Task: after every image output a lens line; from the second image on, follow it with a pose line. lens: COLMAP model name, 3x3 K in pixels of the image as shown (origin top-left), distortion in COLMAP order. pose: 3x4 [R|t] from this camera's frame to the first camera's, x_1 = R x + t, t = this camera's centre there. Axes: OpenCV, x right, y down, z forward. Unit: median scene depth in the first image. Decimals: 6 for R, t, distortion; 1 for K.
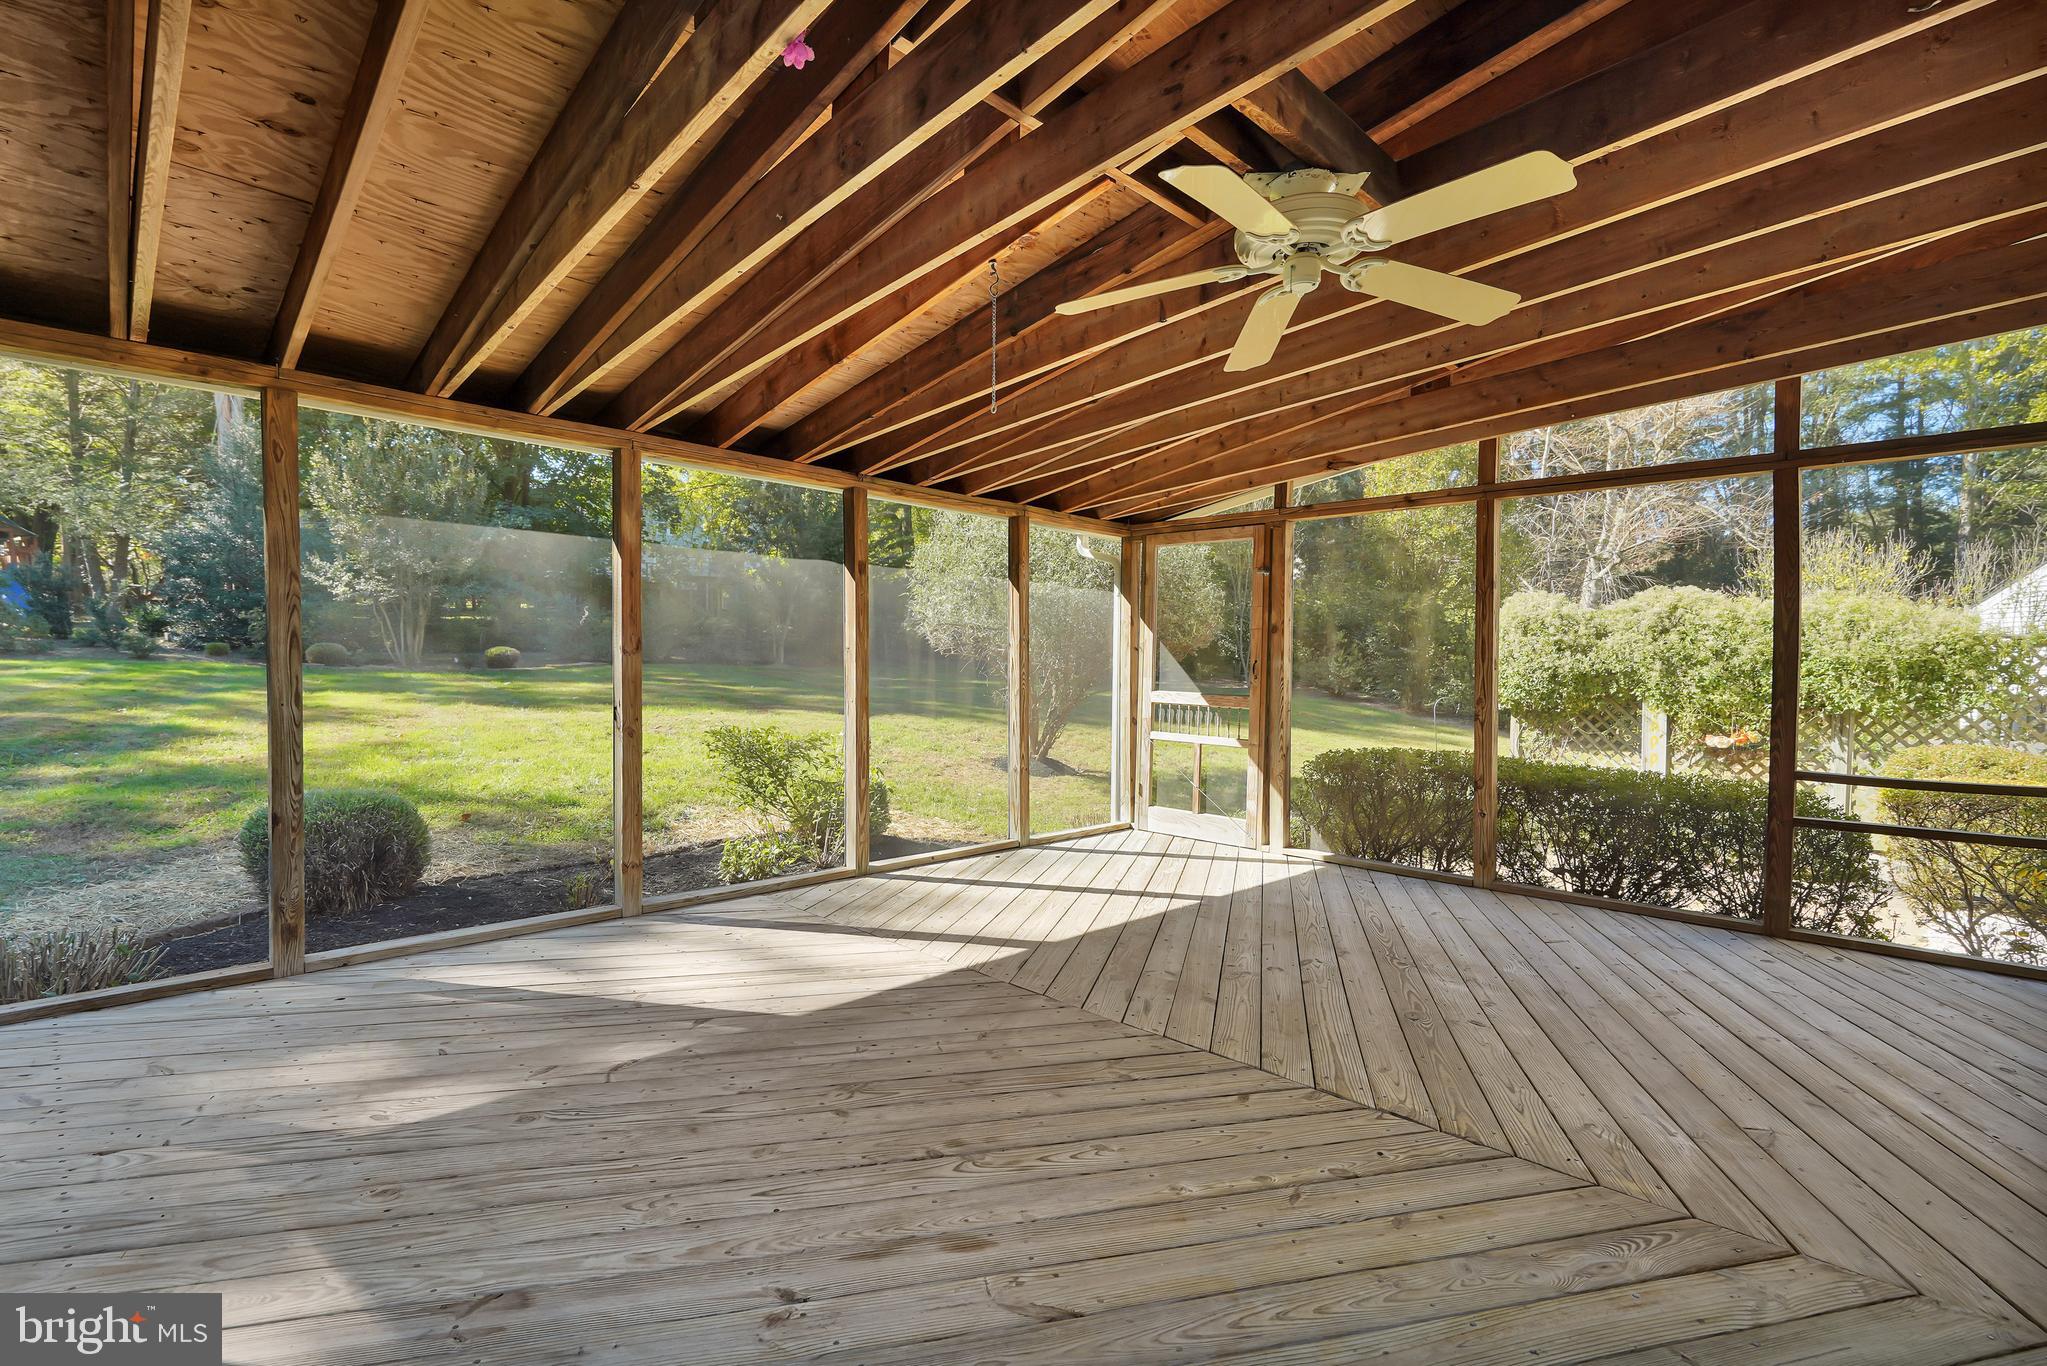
lens RADIAL K [[934.4, 0, 1024.2], [0, 934.4, 681.3], [0, 0, 1]] dist [0.000391, 0.000408]
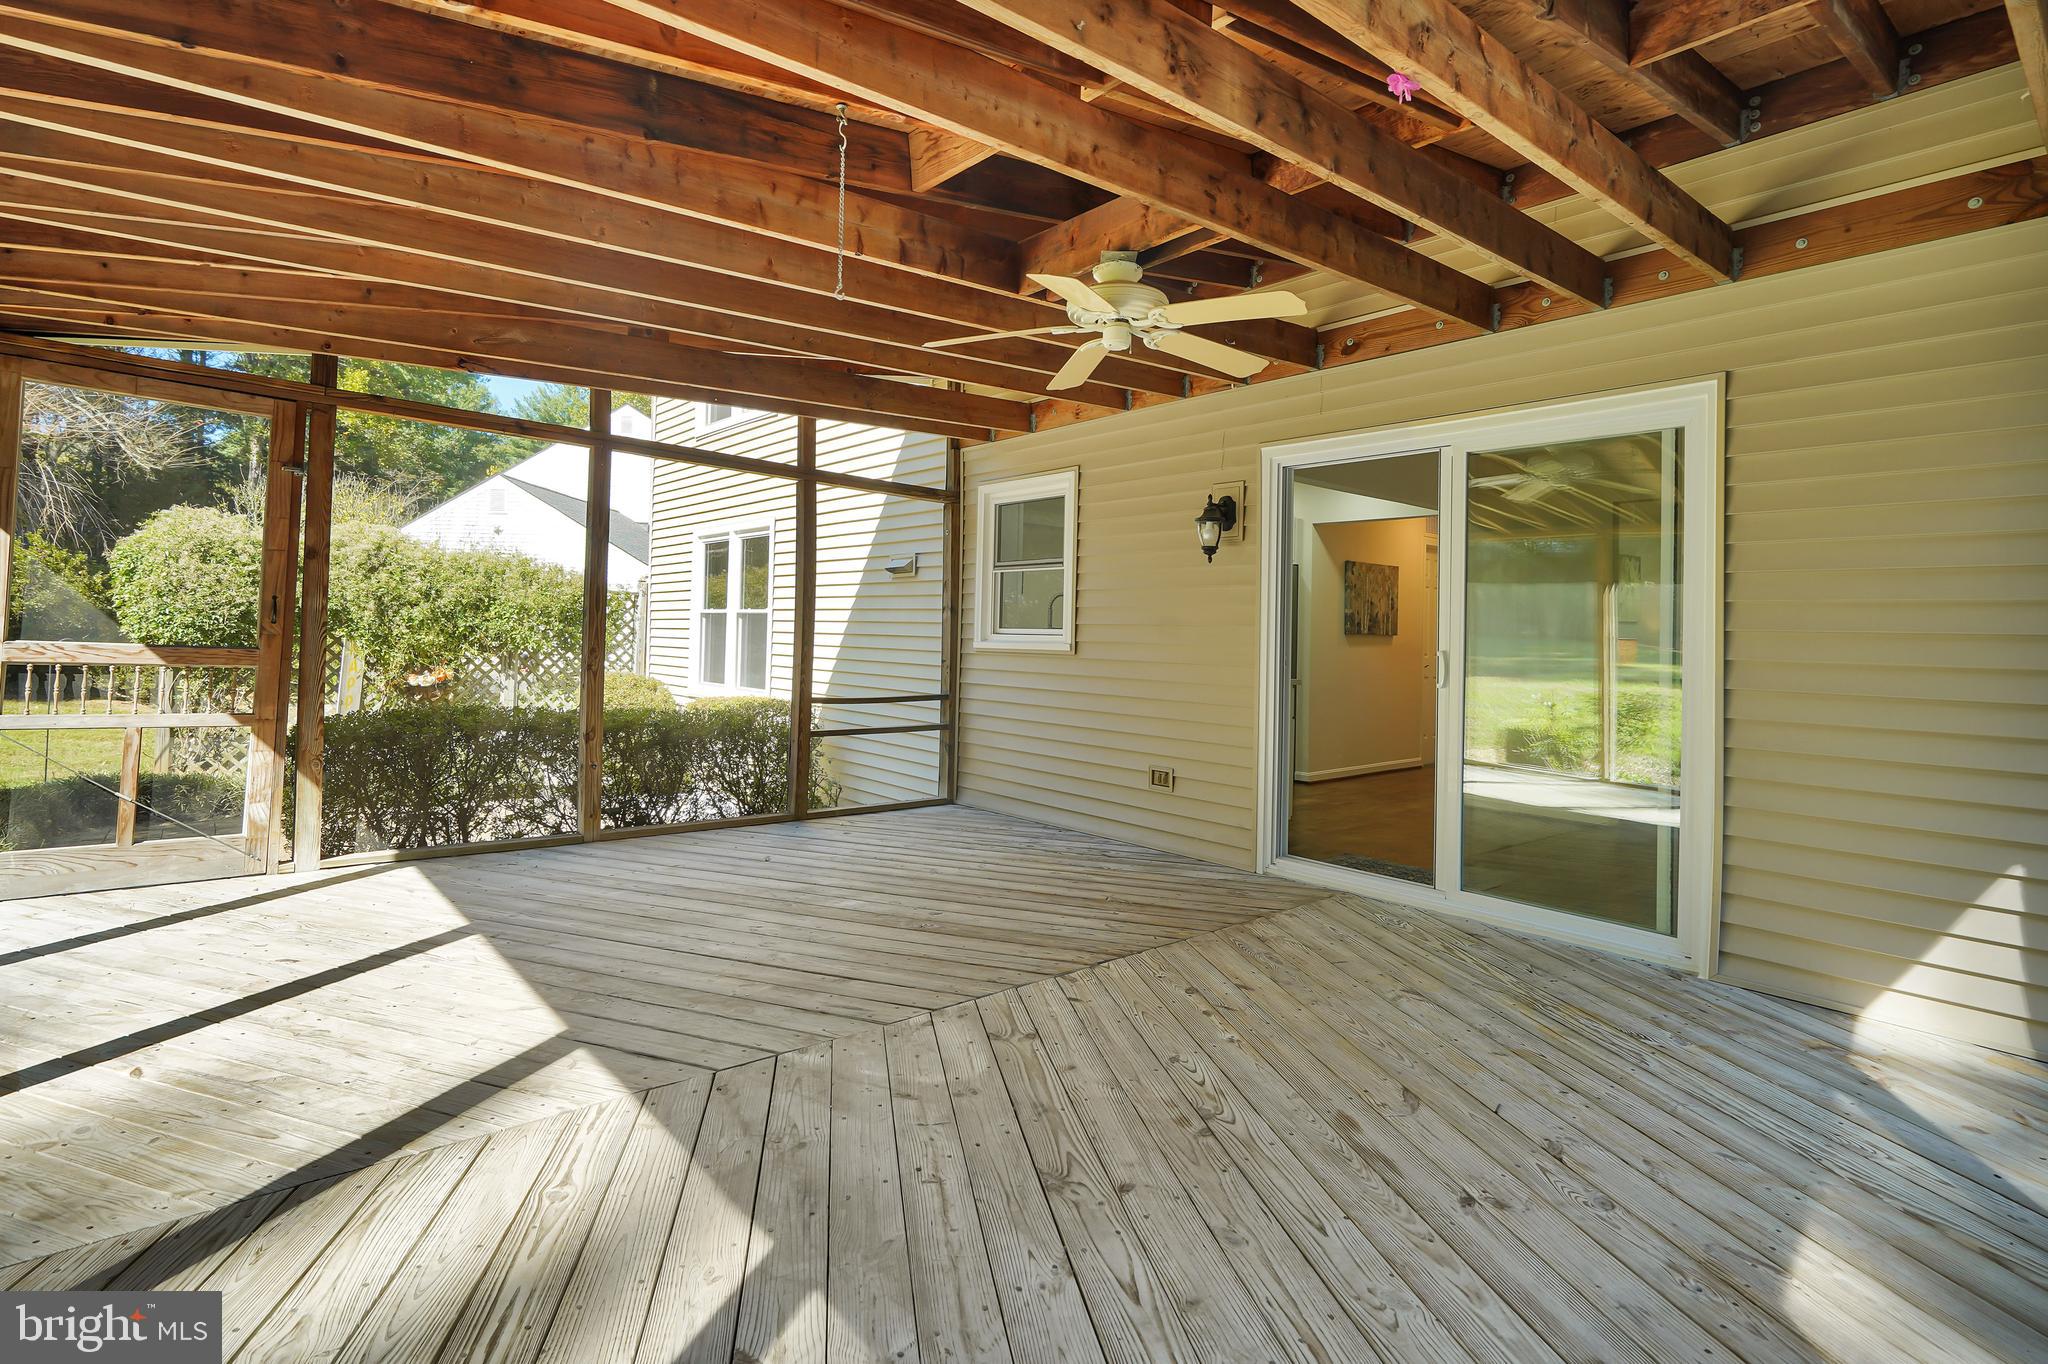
lens RADIAL K [[934.8, 0, 1039.1], [0, 934.8, 614.2], [0, 0, 1]] dist [0.000391, 0.000408]
pose [[0.084195, 0.018186, 0.996283, -0.540221], [-0.022080, 0.999622, -0.016381, -0.014856], [-0.996205, -0.020618, 0.084564, 0.532164]]
